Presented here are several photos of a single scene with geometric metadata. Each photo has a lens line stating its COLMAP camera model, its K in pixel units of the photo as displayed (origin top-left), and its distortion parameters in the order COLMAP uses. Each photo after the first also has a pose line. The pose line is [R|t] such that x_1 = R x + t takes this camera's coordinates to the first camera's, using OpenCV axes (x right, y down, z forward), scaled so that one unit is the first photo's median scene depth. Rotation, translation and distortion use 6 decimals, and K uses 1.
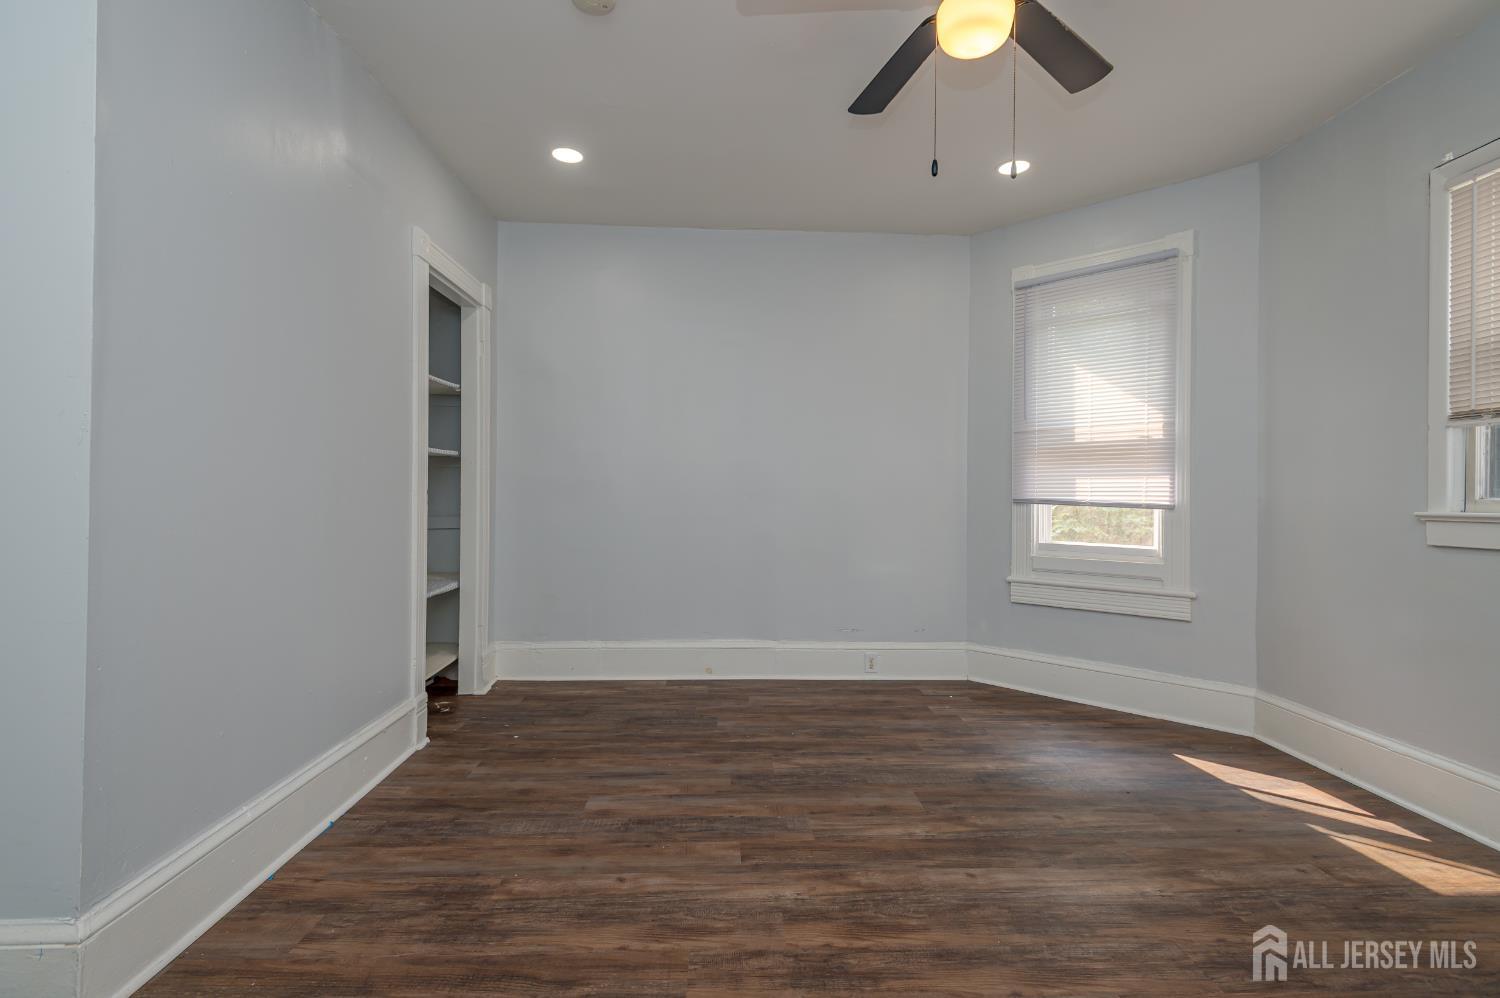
lens RADIAL K [[688.8, 0, 744.6], [0, 688.8, 496.7], [0, 0, 1]] dist [0.012434, -0.001343]
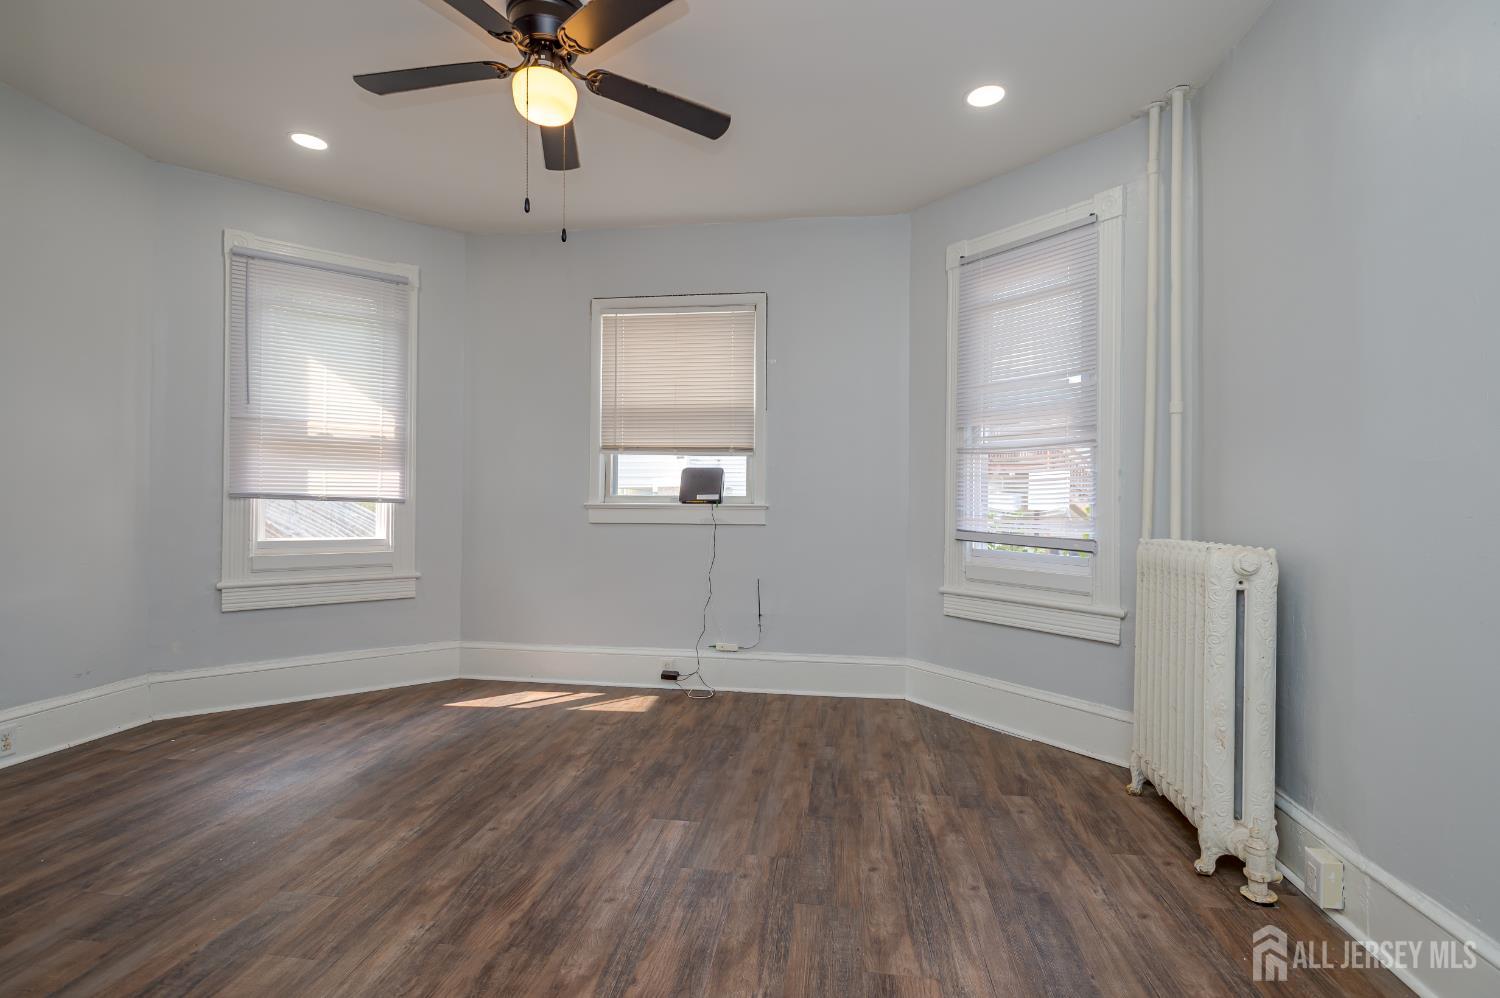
lens RADIAL K [[688.8, 0, 746.5], [0, 688.8, 495.0], [0, 0, 1]] dist [0.012434, -0.001343]
pose [[0.190829, -0.000374, 0.981623, -0.402050], [-0.009509, 0.999952, 0.002229, -0.002599], [-0.981577, -0.009760, 0.190816, 0.219497]]
